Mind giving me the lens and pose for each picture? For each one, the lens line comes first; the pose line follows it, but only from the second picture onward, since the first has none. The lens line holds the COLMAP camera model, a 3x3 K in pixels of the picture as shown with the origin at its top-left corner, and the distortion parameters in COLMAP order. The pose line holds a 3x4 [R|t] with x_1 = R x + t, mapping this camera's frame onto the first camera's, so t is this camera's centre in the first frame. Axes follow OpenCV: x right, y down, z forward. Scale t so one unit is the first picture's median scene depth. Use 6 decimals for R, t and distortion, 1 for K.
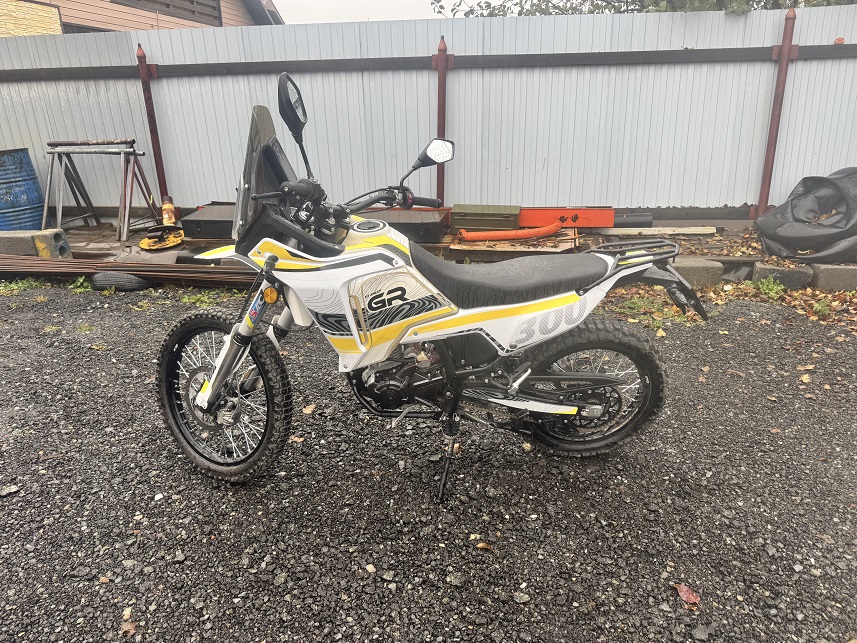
lens RADIAL K [[603.8, 0, 430.7], [0, 603.8, 322.7], [0, 0, 1]] dist [0.017032, -0.014705]
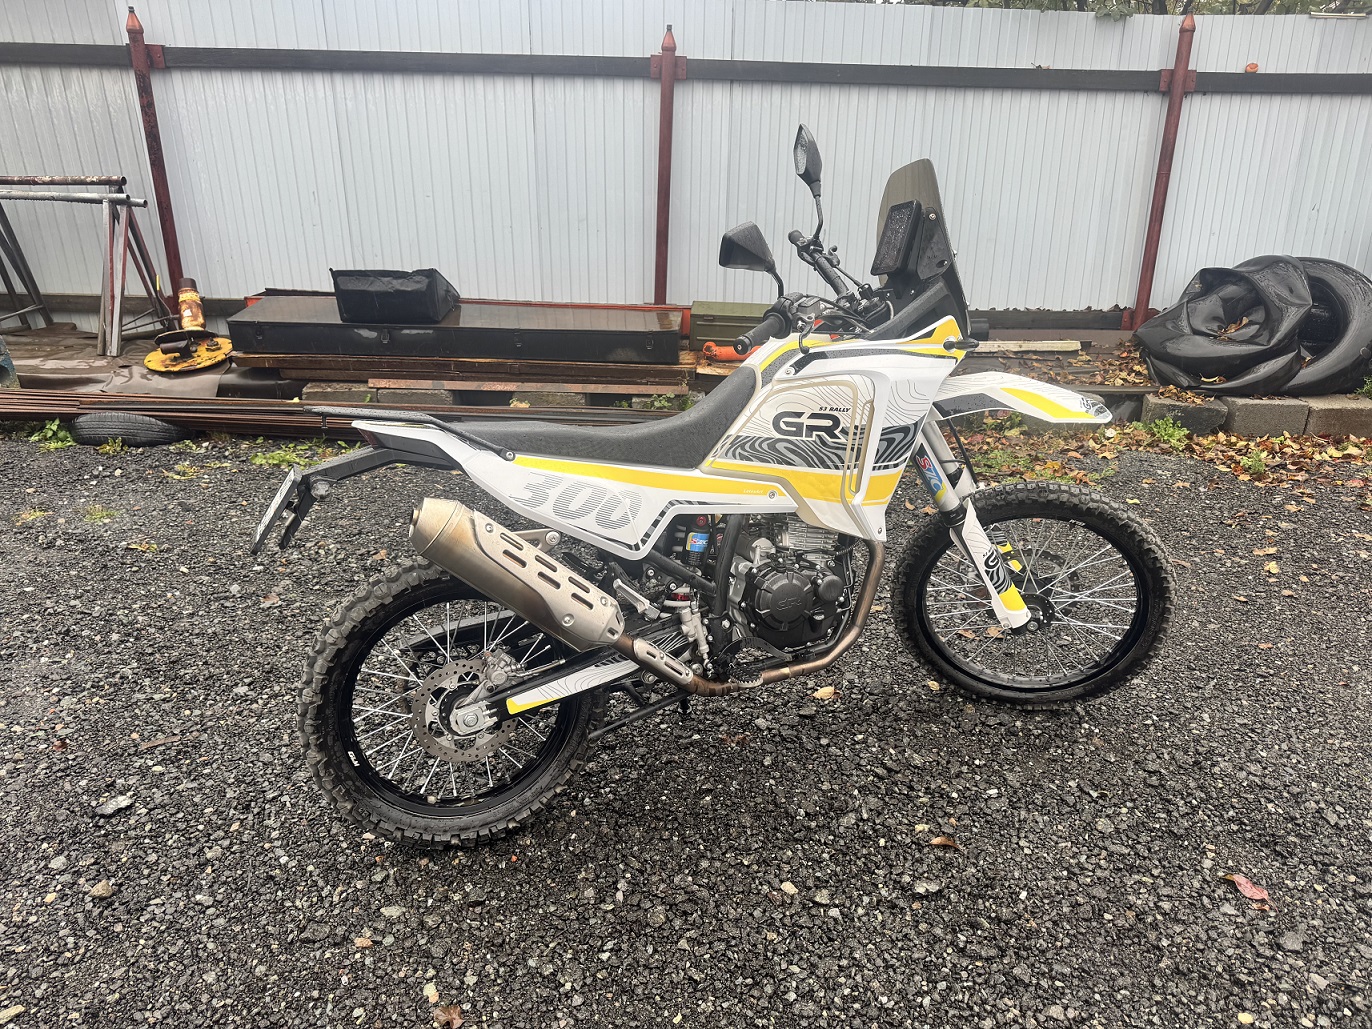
lens RADIAL K [[966.7, 0, 697.3], [0, 966.7, 518.1], [0, 0, 1]] dist [0.017032, -0.014705]
pose [[0.987409, -0.020986, 0.156791, -0.136773], [0.015181, 0.999157, 0.038131, -0.011351], [-0.157459, -0.035270, 0.986896, 0.004220]]
